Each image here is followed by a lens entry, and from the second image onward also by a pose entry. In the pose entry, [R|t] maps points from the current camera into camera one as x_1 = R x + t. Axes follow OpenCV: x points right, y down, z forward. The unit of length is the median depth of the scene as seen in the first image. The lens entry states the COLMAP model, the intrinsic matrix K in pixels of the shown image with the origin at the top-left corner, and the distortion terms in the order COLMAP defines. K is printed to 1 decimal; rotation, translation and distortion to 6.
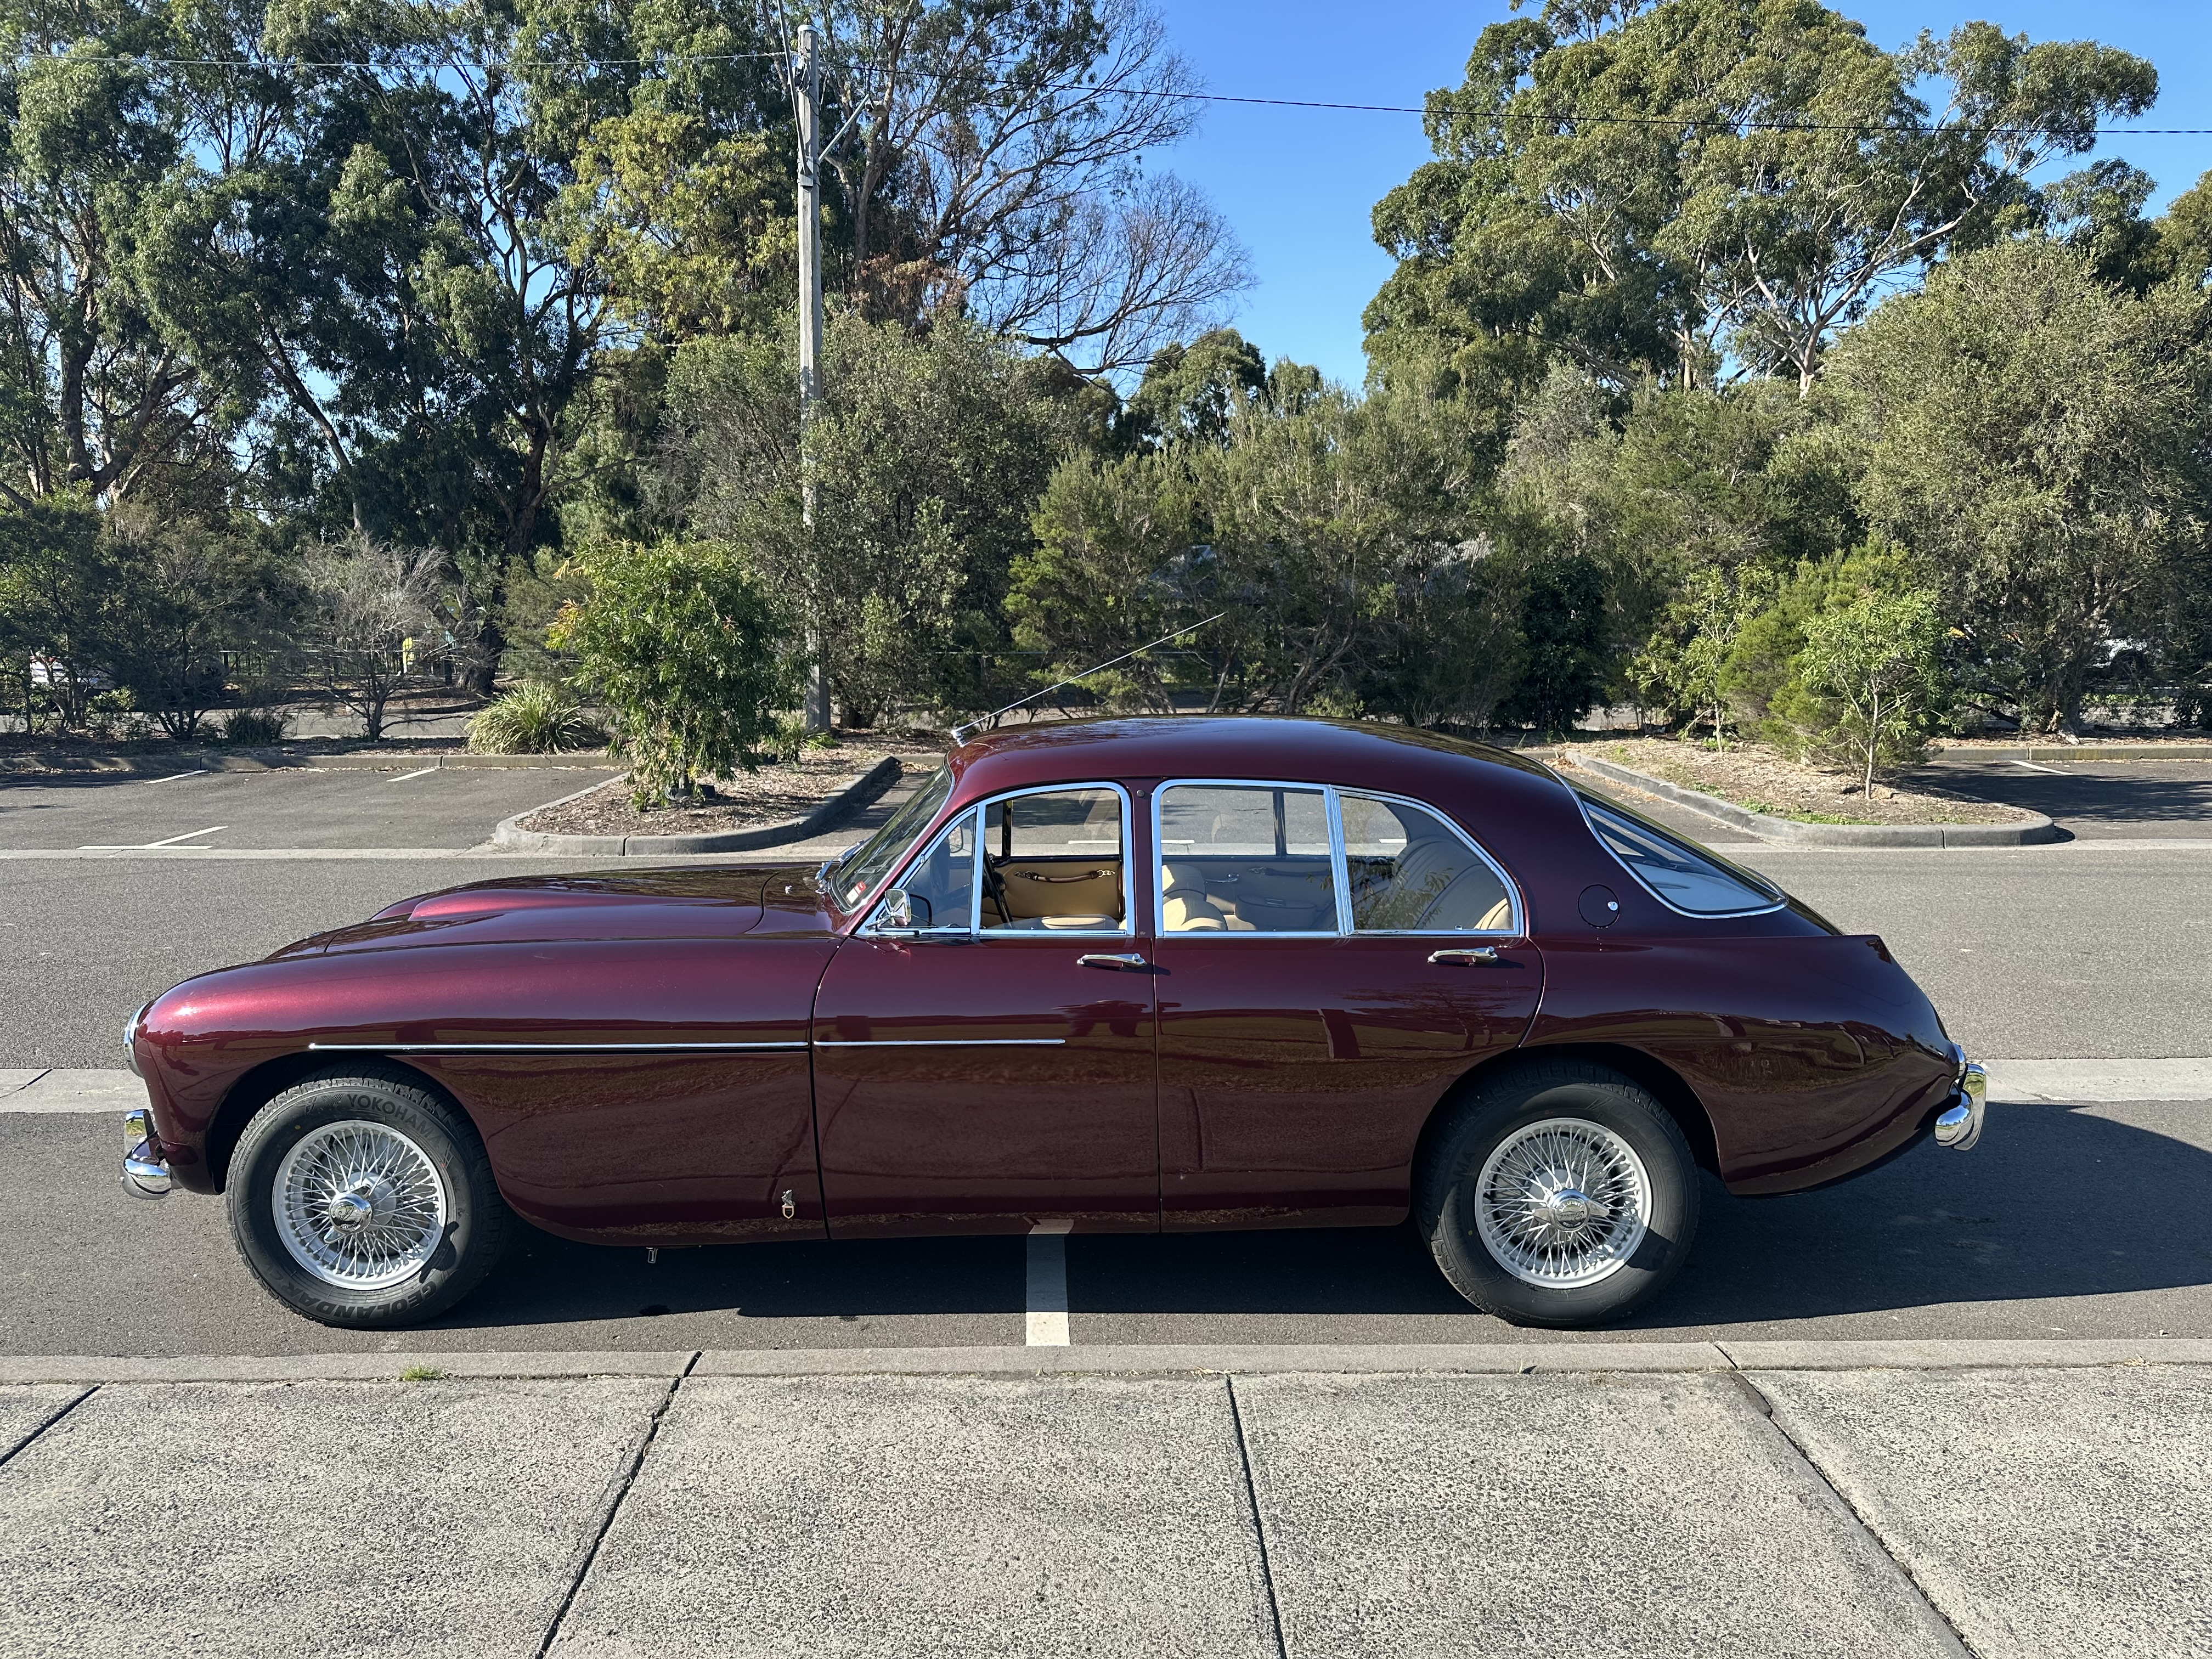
lens RADIAL K [[1591.5, 0, 1106.2], [0, 1591.5, 779.5], [0, 0, 1]] dist [0.014529, -0.014176]
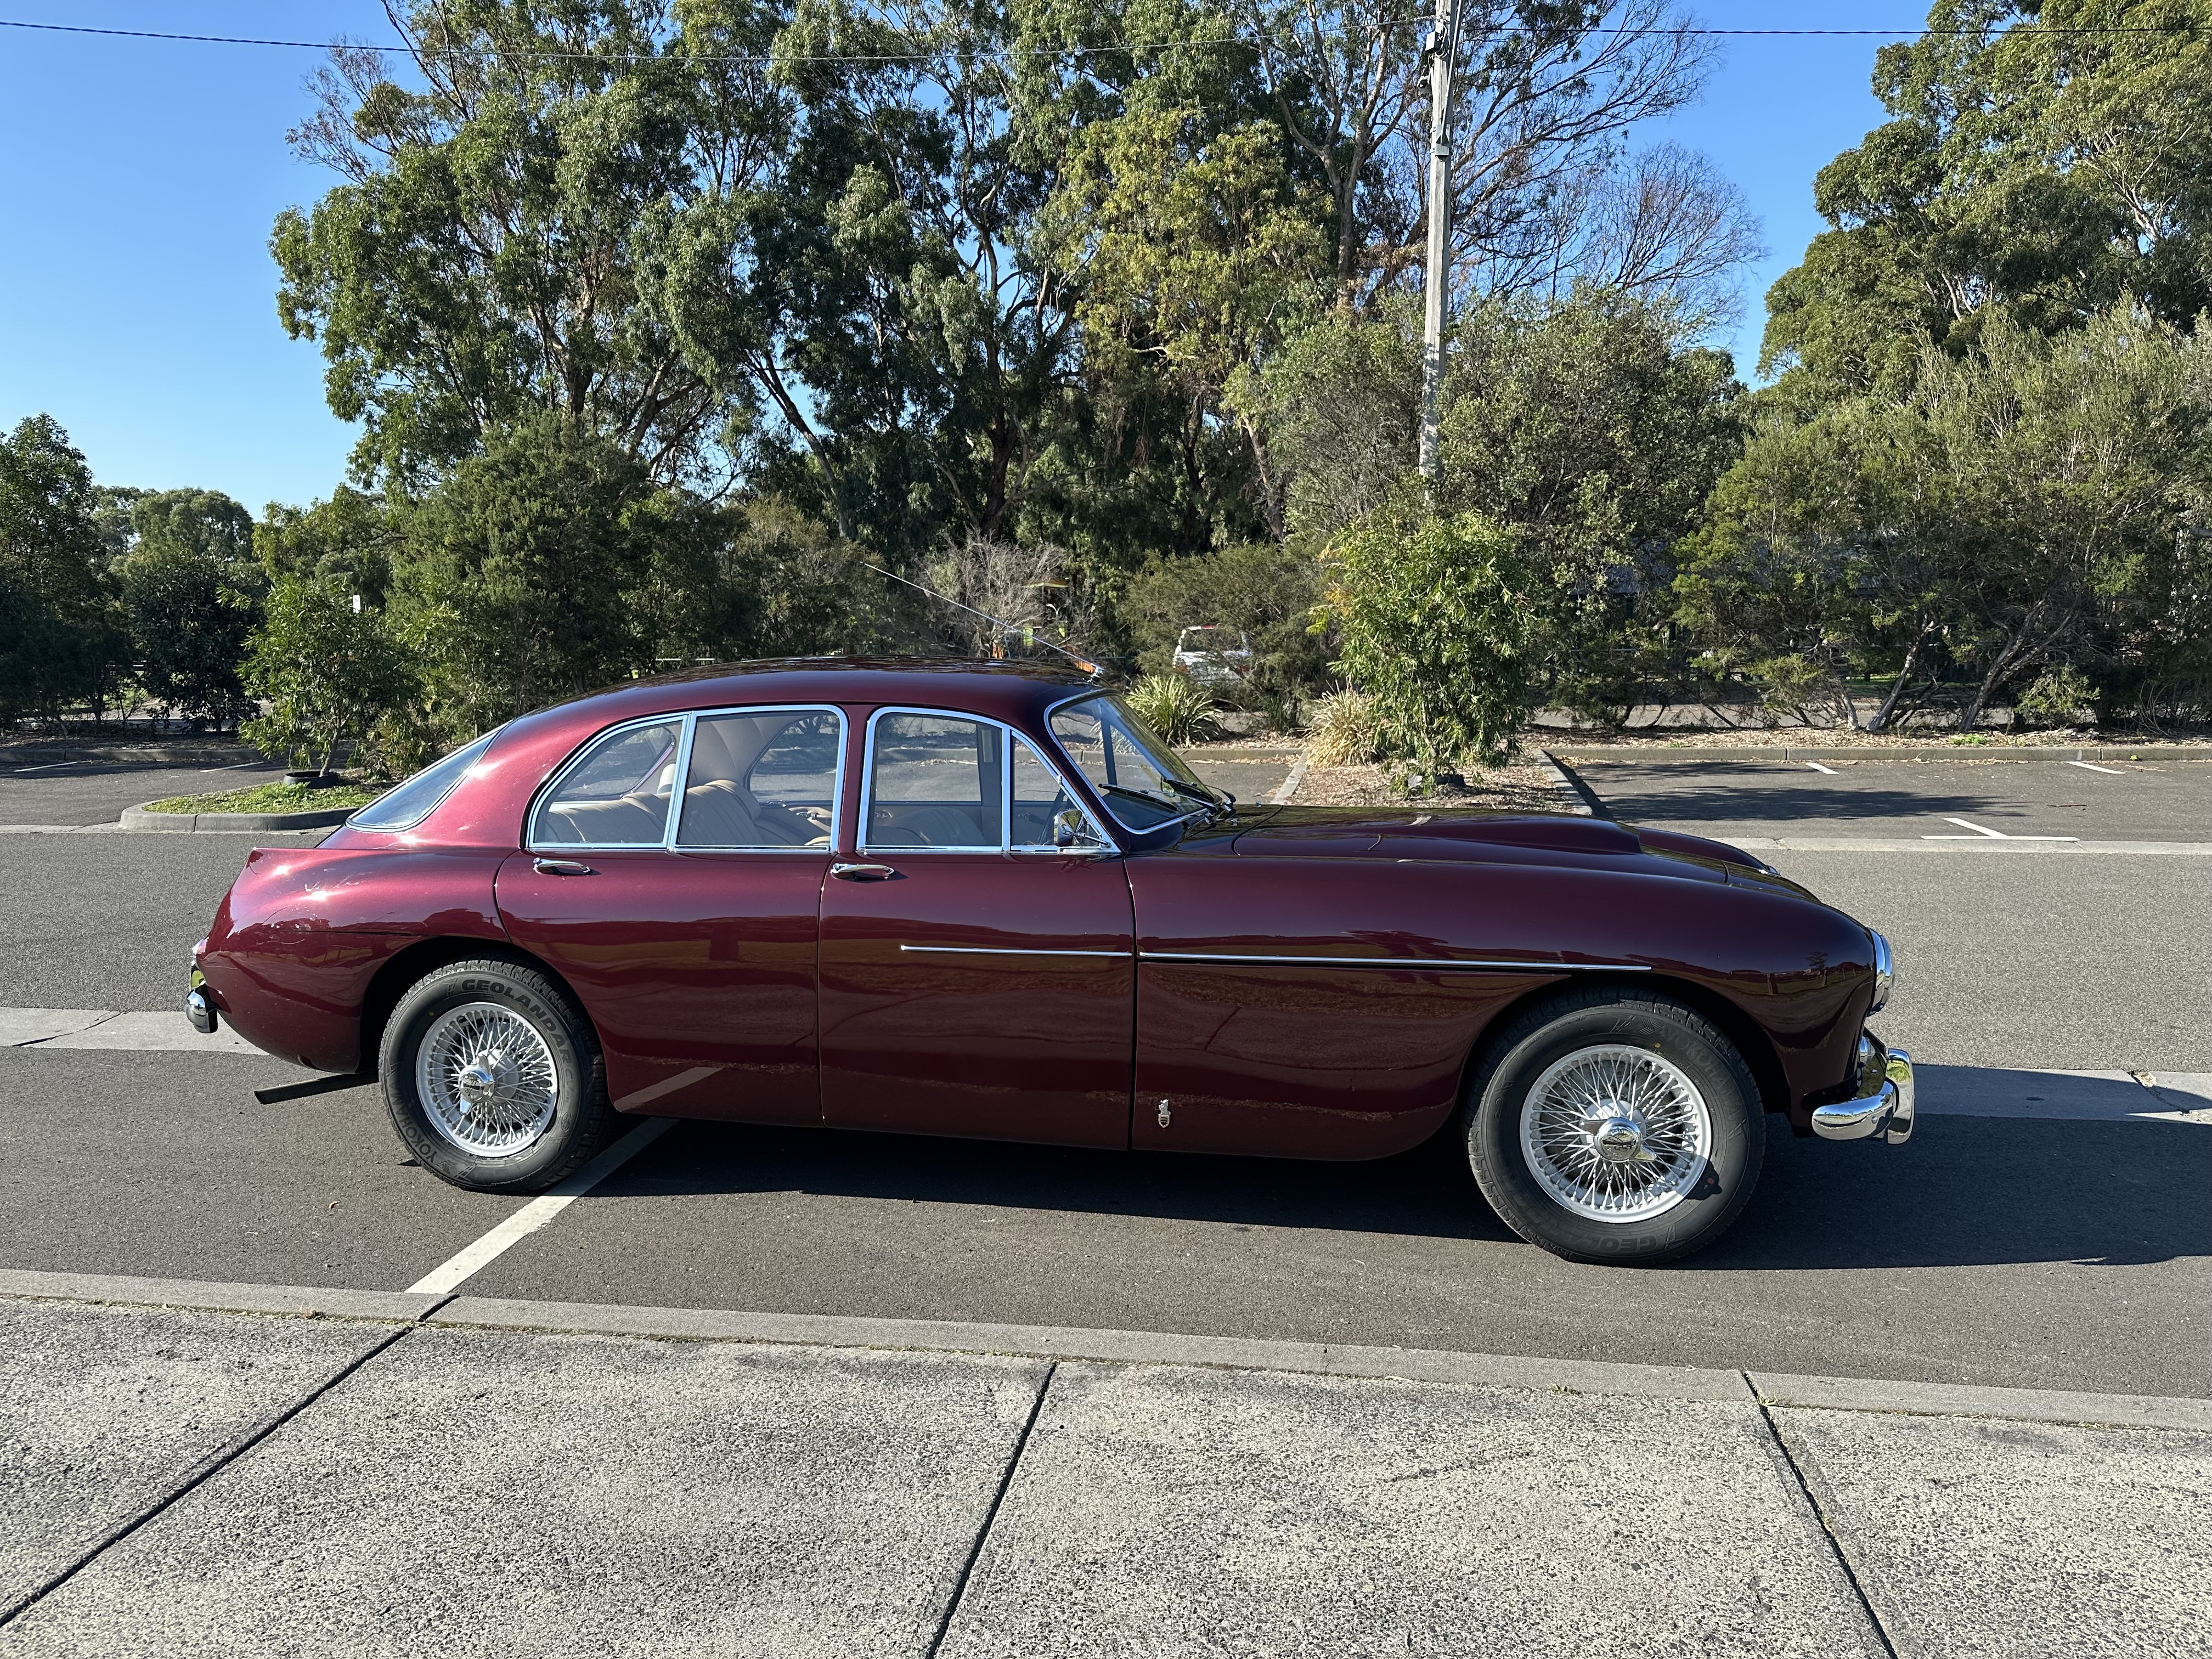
lens RADIAL K [[1591.5, 0, 1088.4], [0, 1591.5, 787.7], [0, 0, 1]] dist [0.014529, -0.014176]
pose [[0.984299, 0.006943, -0.176372, -0.136389], [-0.007458, 0.999970, -0.002257, 0.006582], [0.176351, 0.003537, 0.984321, 0.010996]]
